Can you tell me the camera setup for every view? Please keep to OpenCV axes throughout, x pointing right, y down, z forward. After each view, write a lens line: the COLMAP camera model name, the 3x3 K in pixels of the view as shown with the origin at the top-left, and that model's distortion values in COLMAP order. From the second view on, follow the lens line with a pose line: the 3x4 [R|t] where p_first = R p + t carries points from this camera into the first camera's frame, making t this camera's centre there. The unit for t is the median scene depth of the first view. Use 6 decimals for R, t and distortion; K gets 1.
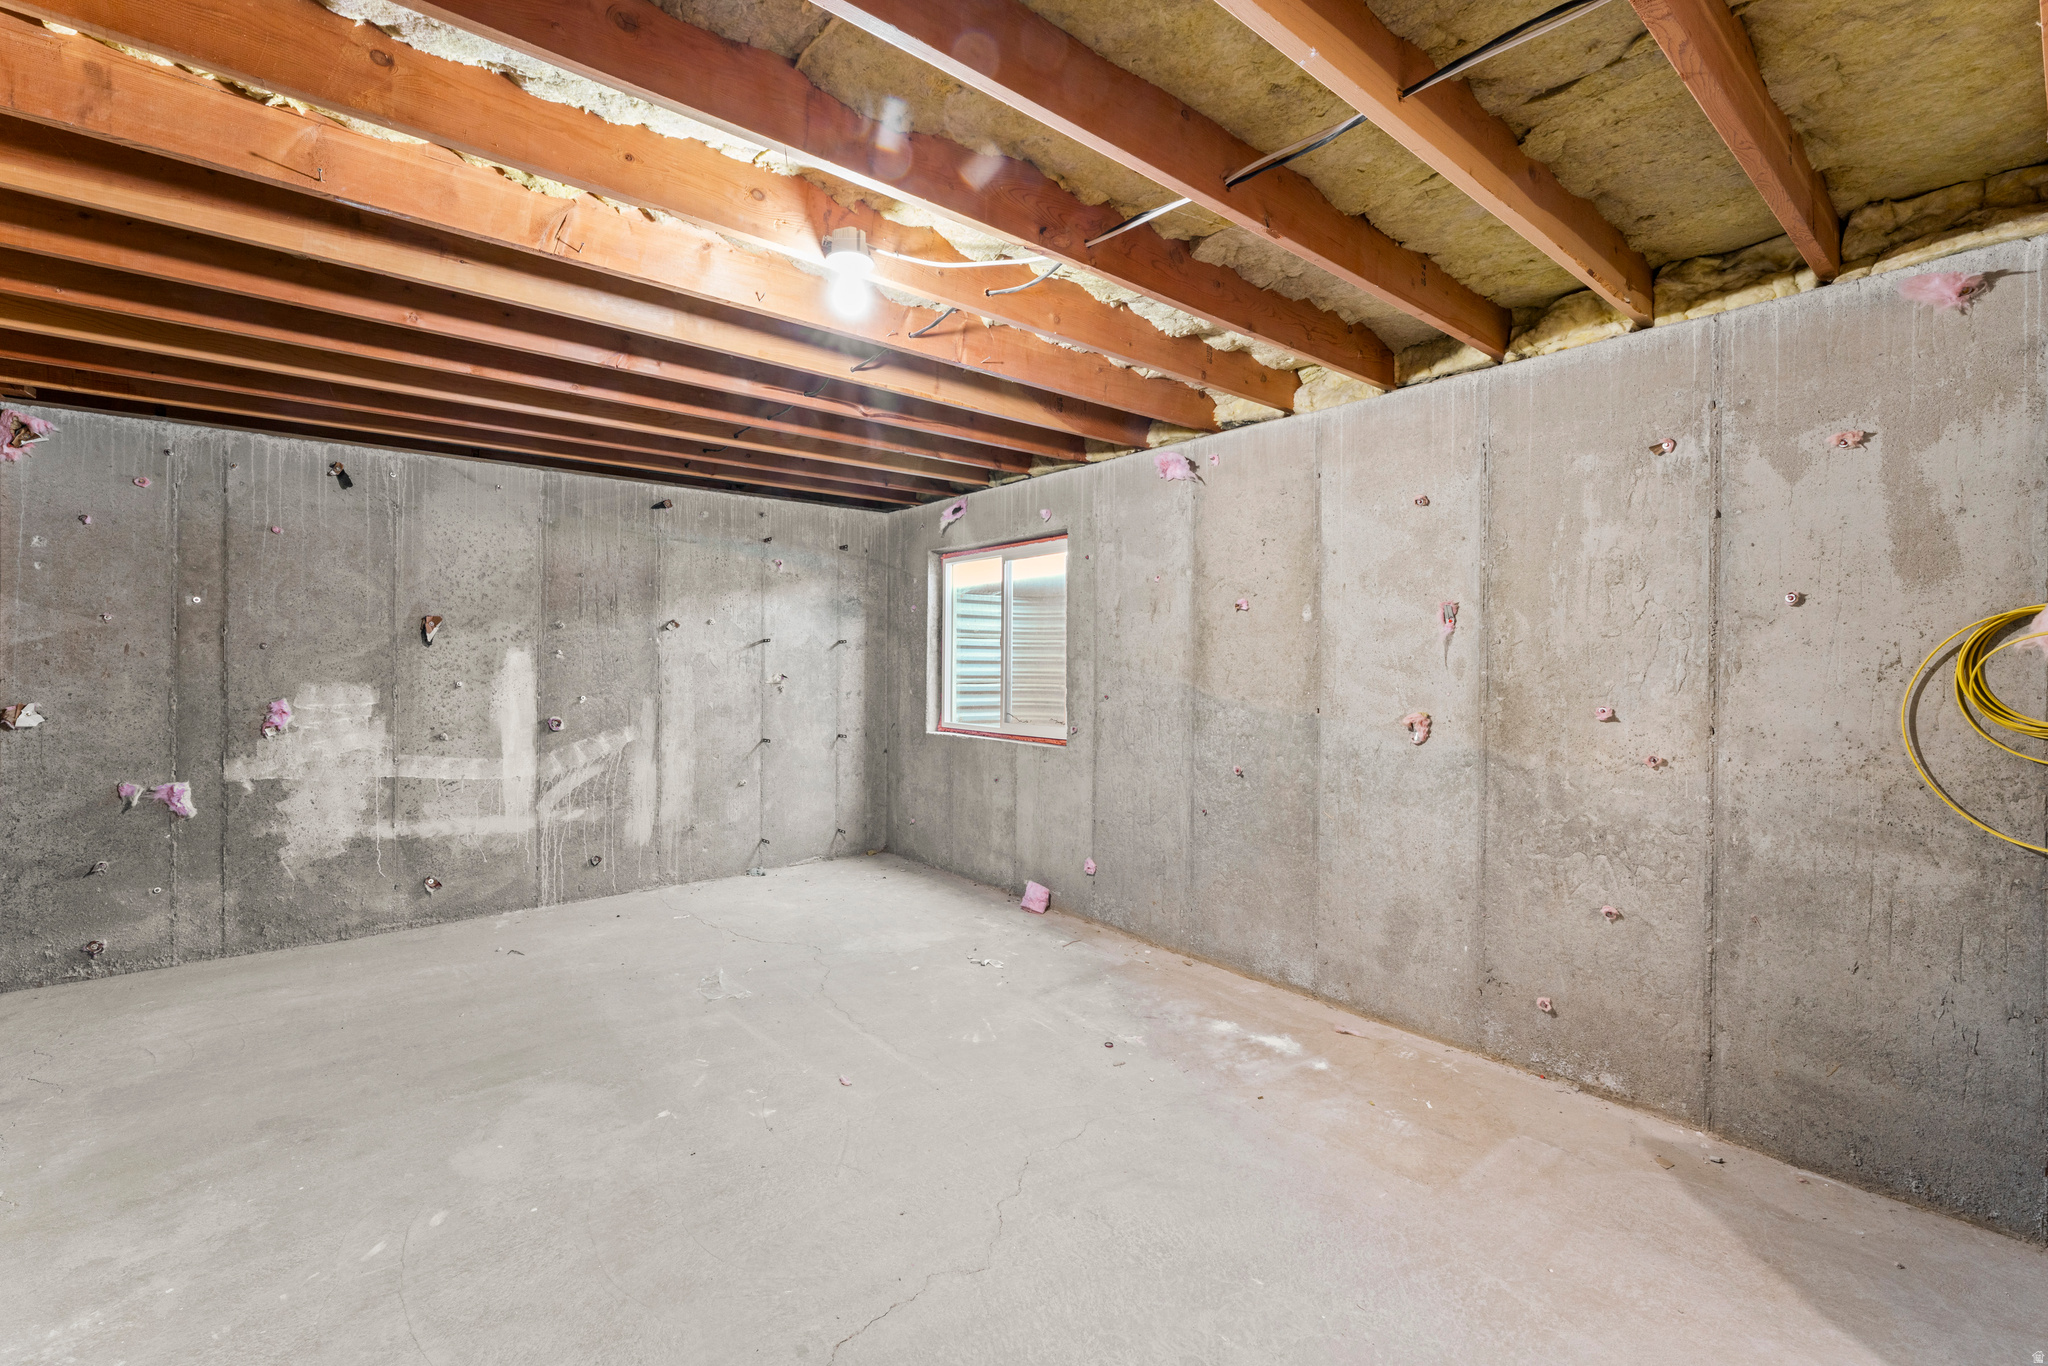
lens RADIAL K [[875.9, 0, 1025.5], [0, 875.9, 648.8], [0, 0, 1]] dist [-0.000228, -0.000051]
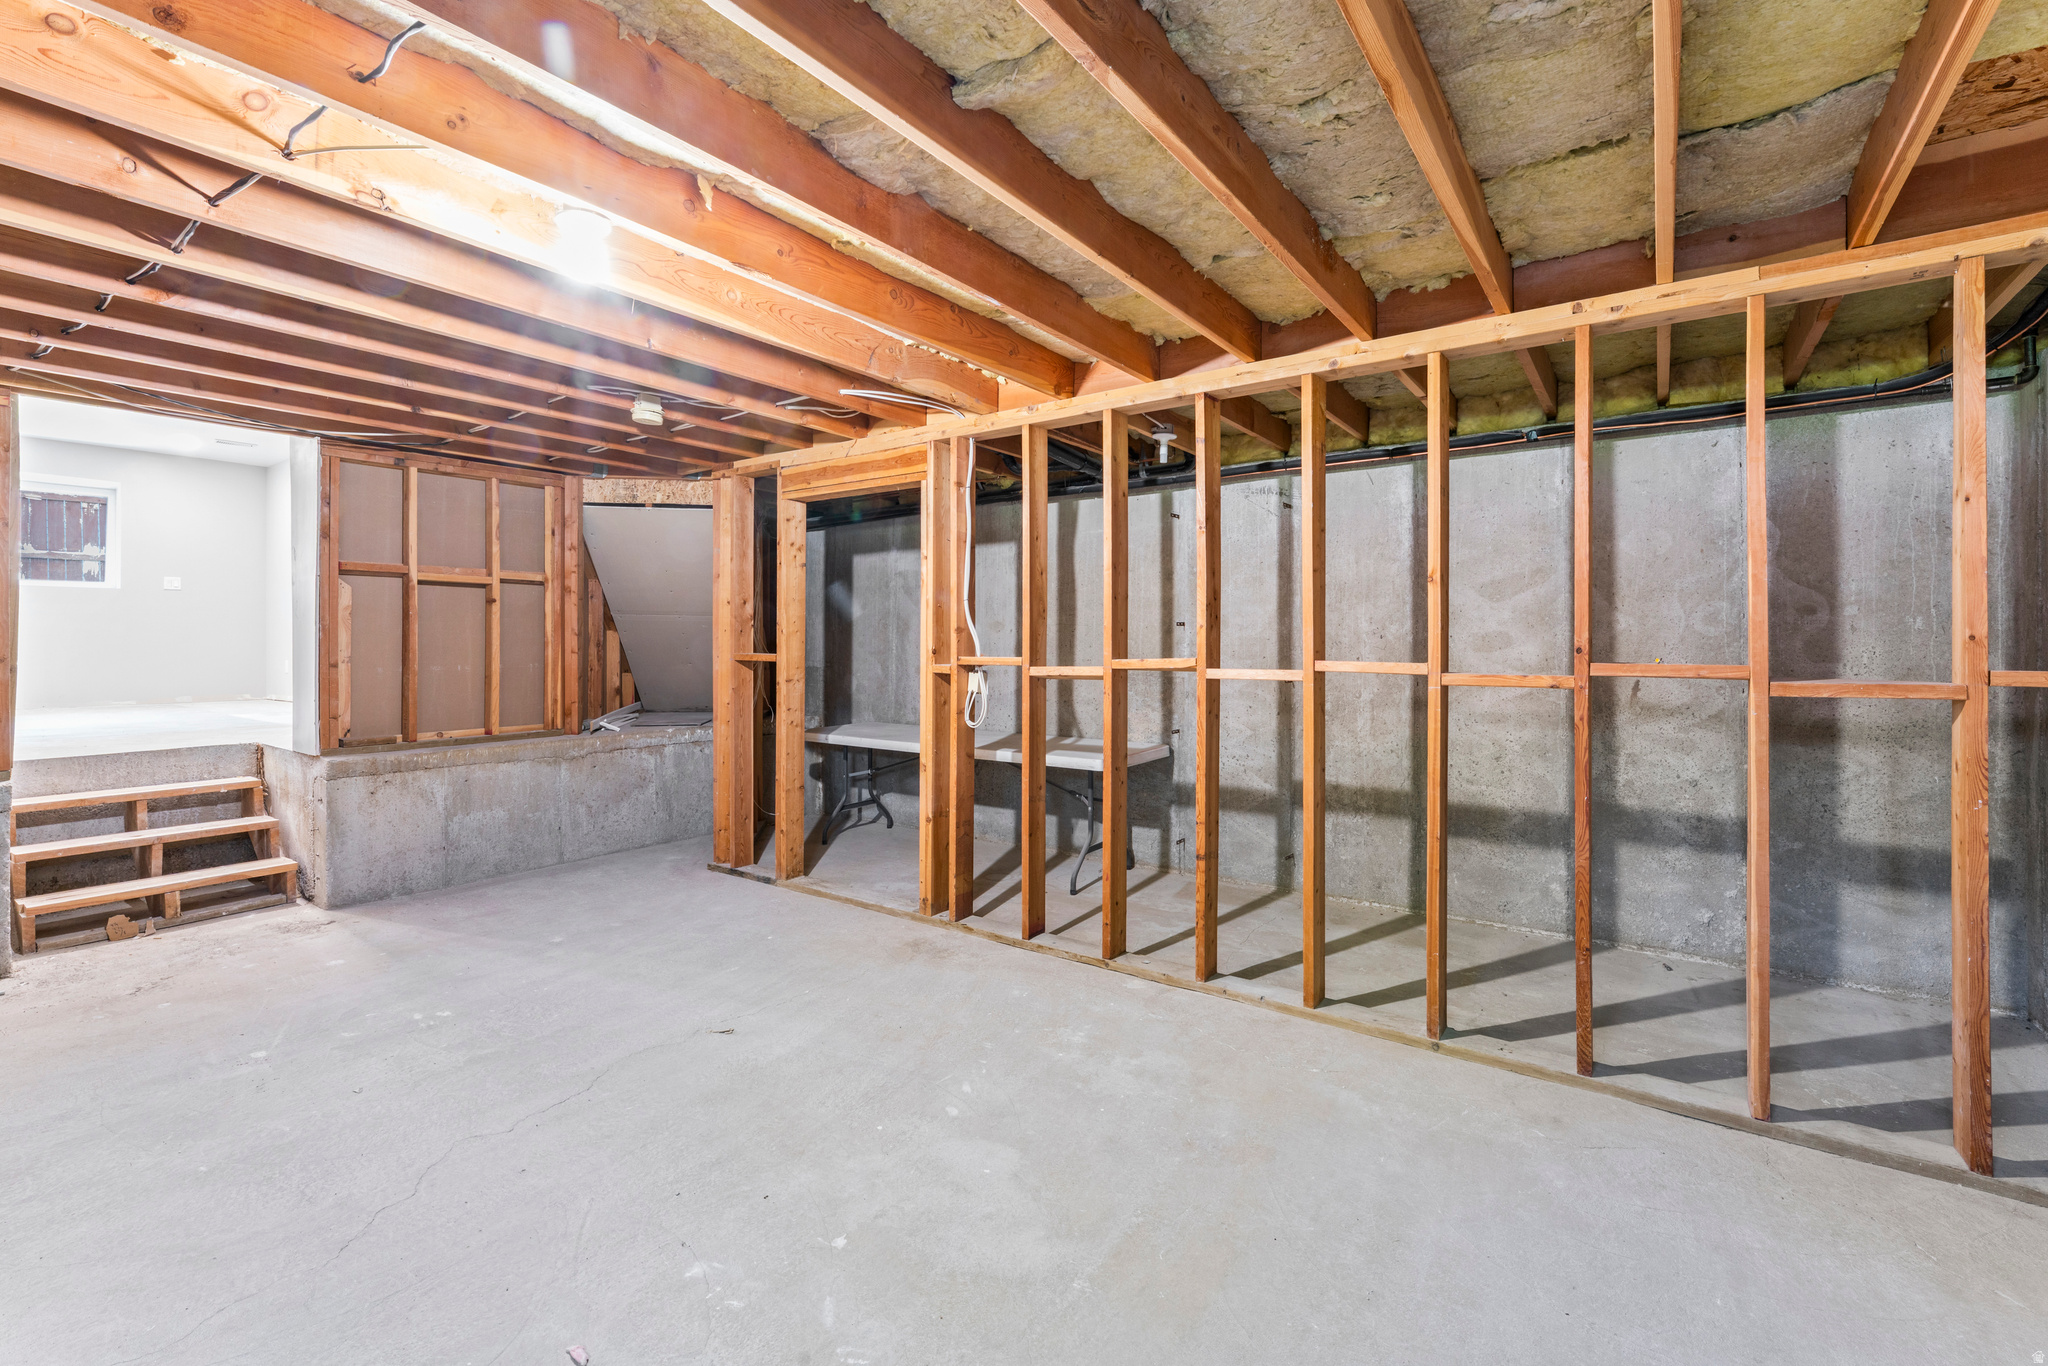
lens RADIAL K [[875.9, 0, 1025.5], [0, 875.9, 648.8], [0, 0, 1]] dist [-0.000228, -0.000051]
pose [[-0.967908, -0.002811, -0.251291, -0.415360], [-0.000888, 0.999969, -0.007767, 0.021280], [0.251305, -0.007294, -0.967881, 1.966991]]
